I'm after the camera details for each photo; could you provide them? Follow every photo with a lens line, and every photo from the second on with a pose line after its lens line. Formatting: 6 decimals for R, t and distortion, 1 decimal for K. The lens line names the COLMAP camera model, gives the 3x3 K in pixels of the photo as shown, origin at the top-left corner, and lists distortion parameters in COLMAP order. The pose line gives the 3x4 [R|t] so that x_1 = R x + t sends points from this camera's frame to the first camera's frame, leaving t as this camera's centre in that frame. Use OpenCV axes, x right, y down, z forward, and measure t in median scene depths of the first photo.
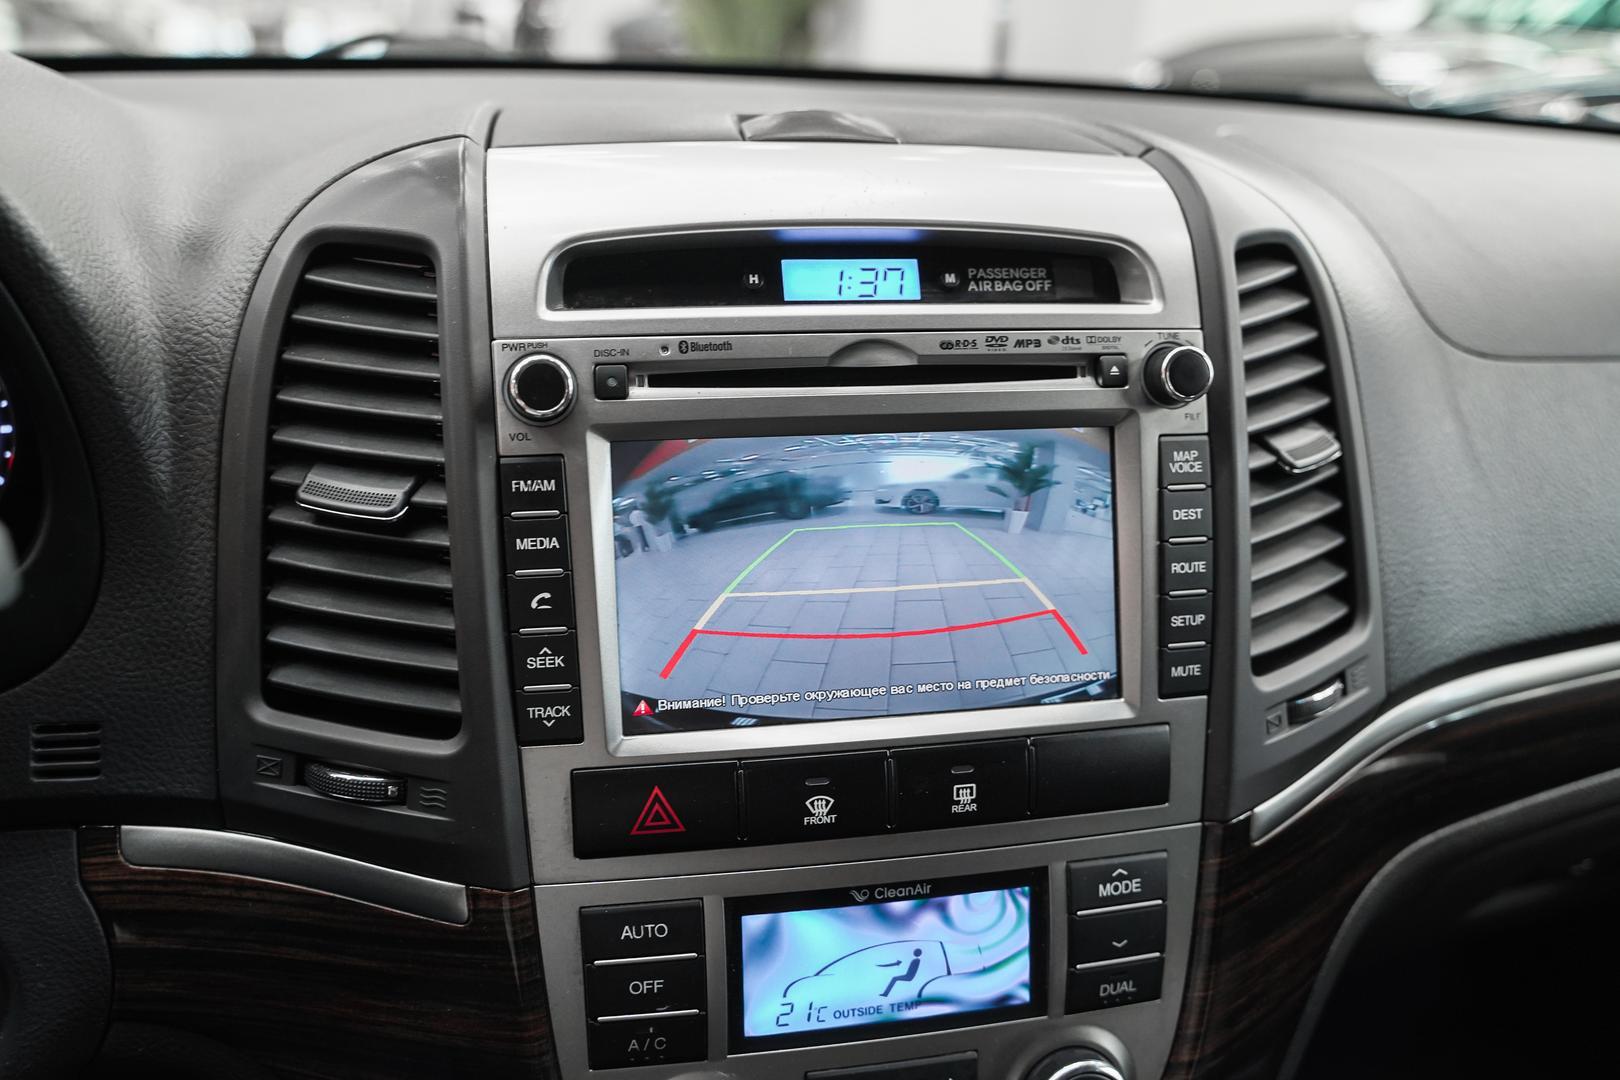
lens RADIAL K [[1406.2, 0, 793.4], [0, 1406.2, 503.1], [0, 0, 1]] dist [-0.019222, 0.002591]
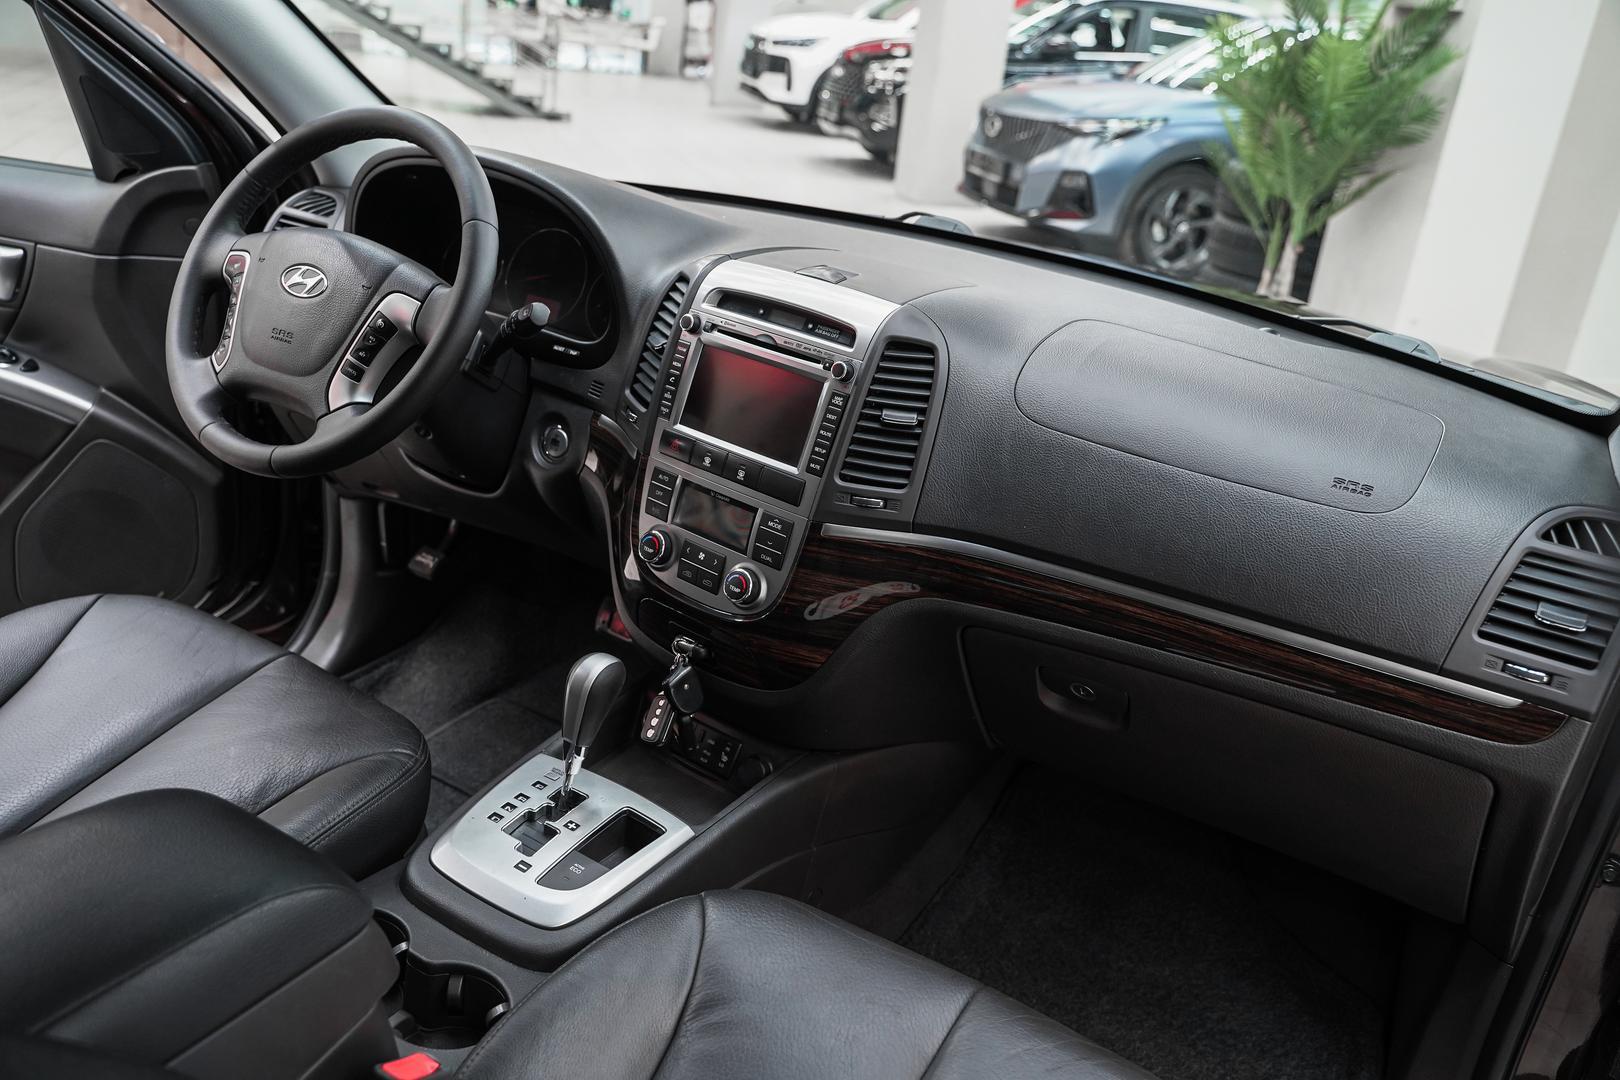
lens RADIAL K [[1295.7, 0, 821.4], [0, 1295.7, 538.6], [0, 0, 1]] dist [-0.025749, 0.022155]
pose [[0.643127, 0.329429, -0.691278, 2.450772], [-0.349709, 0.929451, 0.117580, -0.074019], [0.681243, 0.166128, 0.712959, -1.027639]]
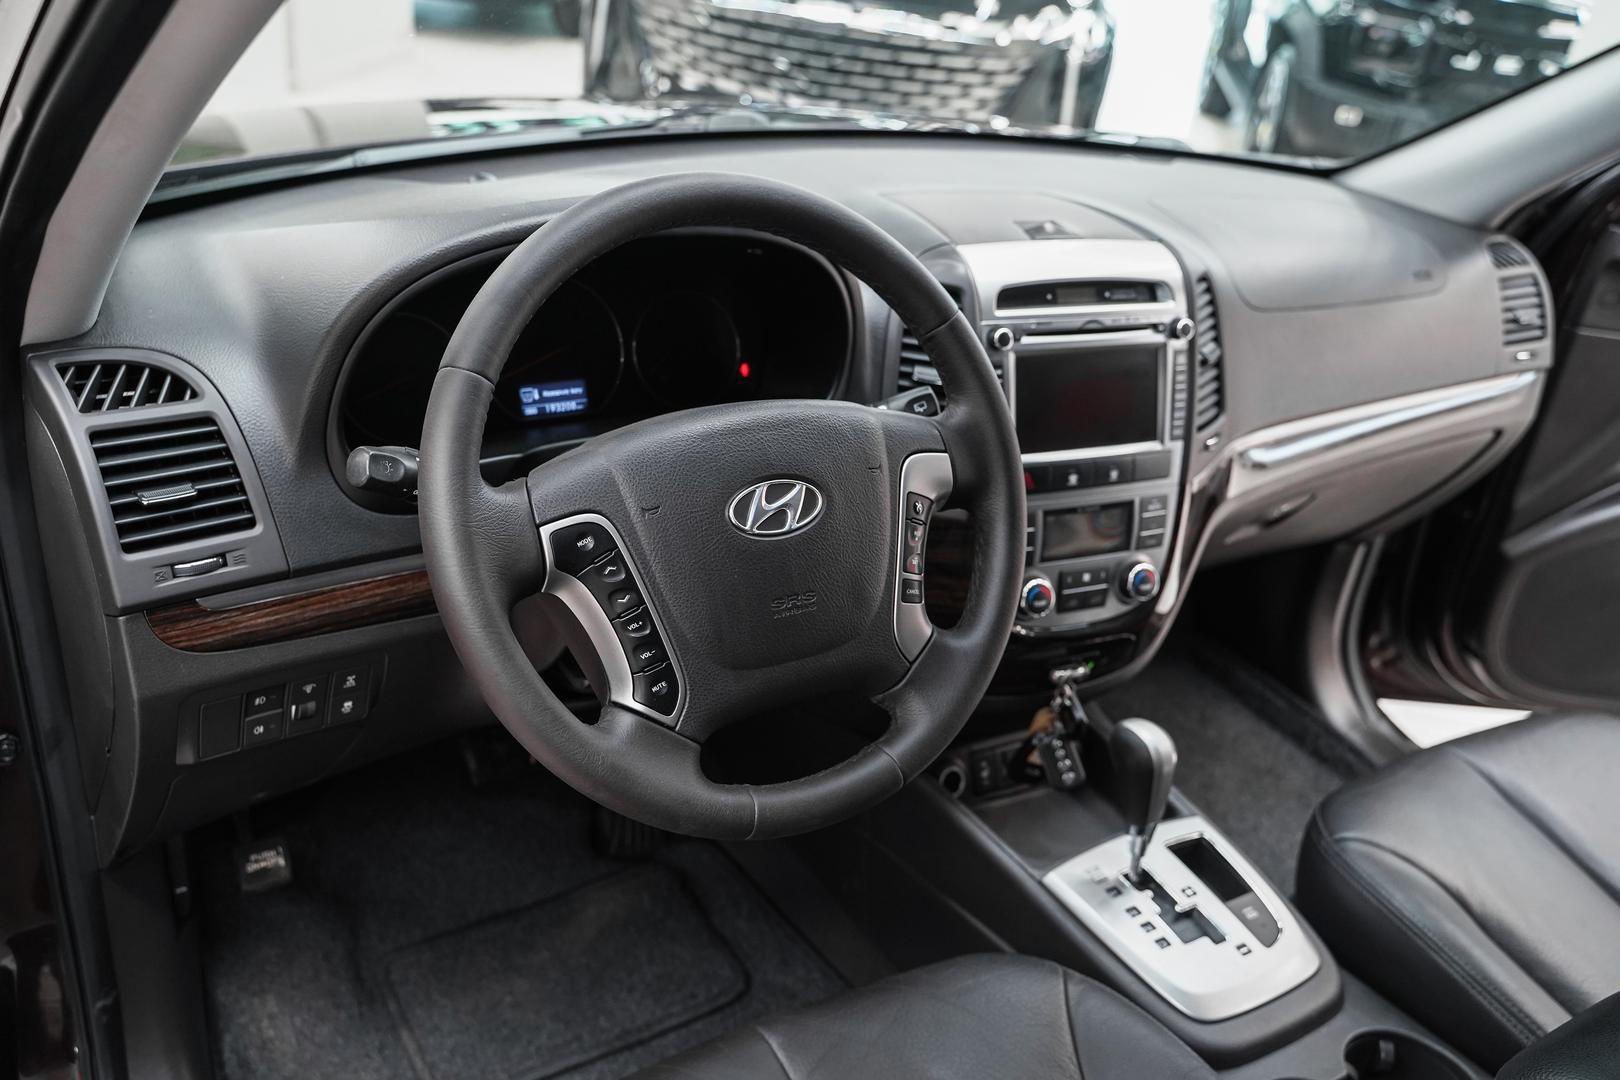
lens RADIAL K [[1295.7, 0, 813.3], [0, 1295.7, 540.6], [0, 0, 1]] dist [-0.025749, 0.022155]
pose [[0.973881, -0.040371, 0.223442, -1.147128], [0.004664, 0.987416, 0.158075, -0.090887], [-0.227012, -0.152904, 0.961814, -1.548465]]
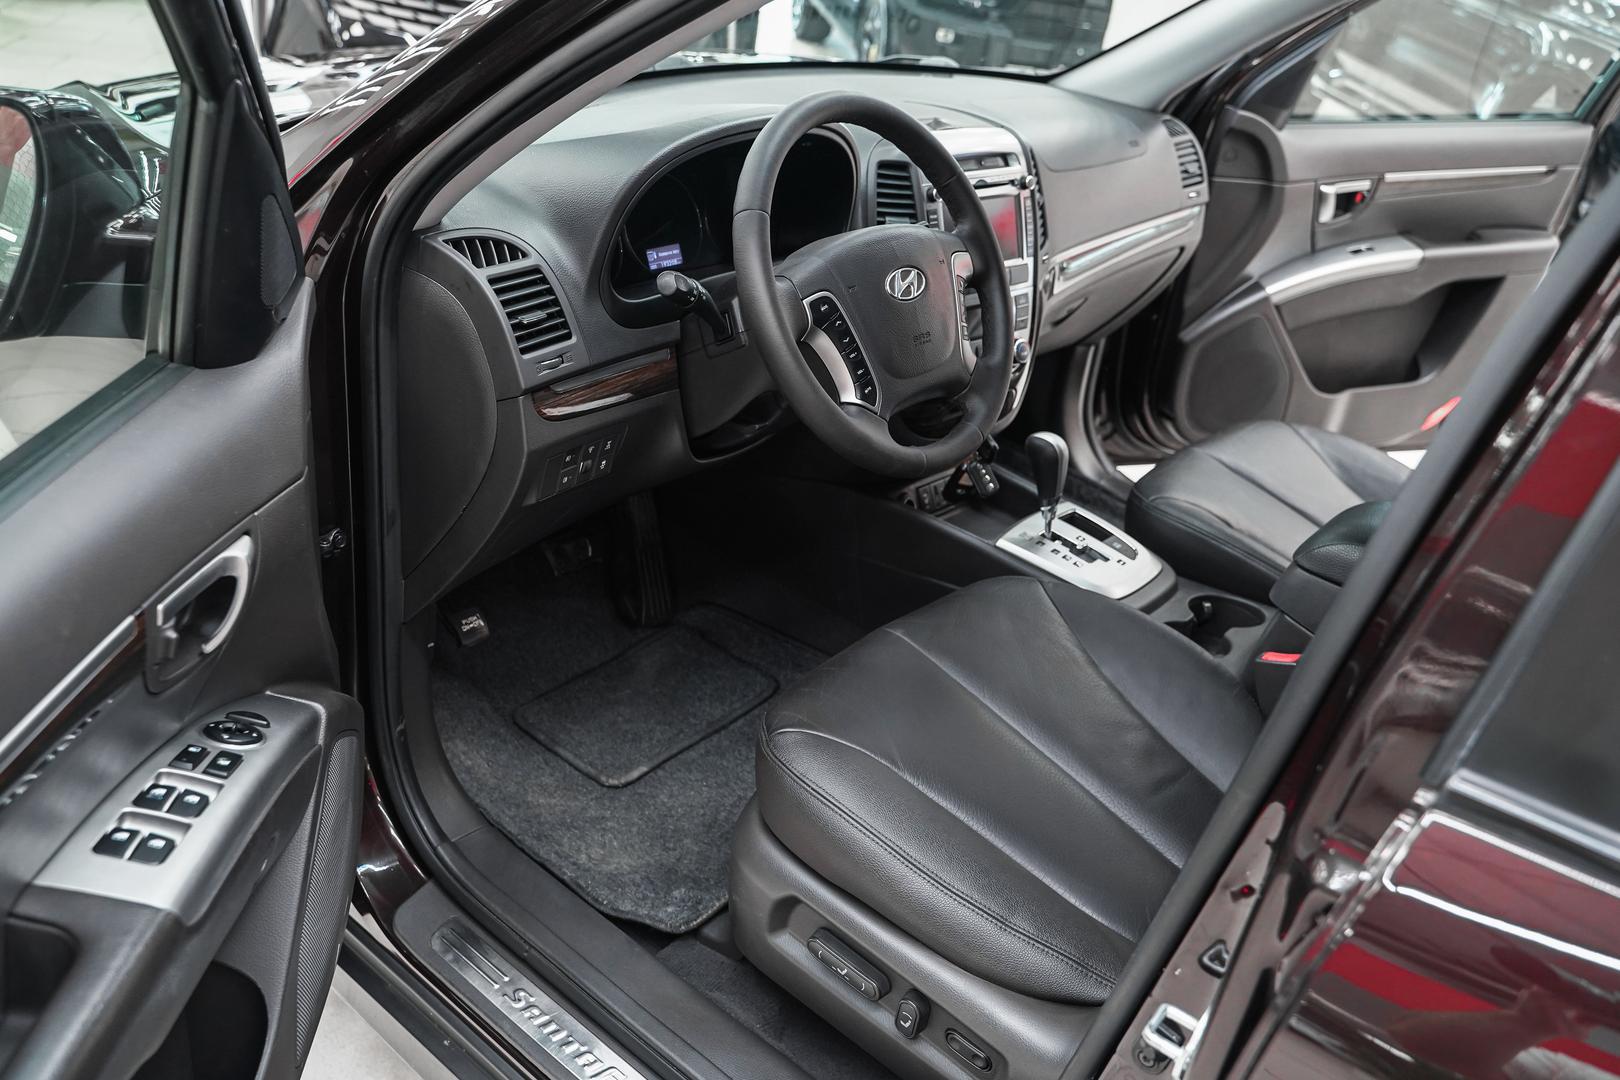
lens RADIAL K [[1295.7, 0, 802.9], [0, 1295.7, 544.0], [0, 0, 1]] dist [-0.025749, 0.022155]
pose [[0.856061, -0.193252, 0.479389, -2.697056], [0.095957, 0.970772, 0.219985, 0.055106], [-0.507890, -0.142320, 0.849584, -2.445556]]
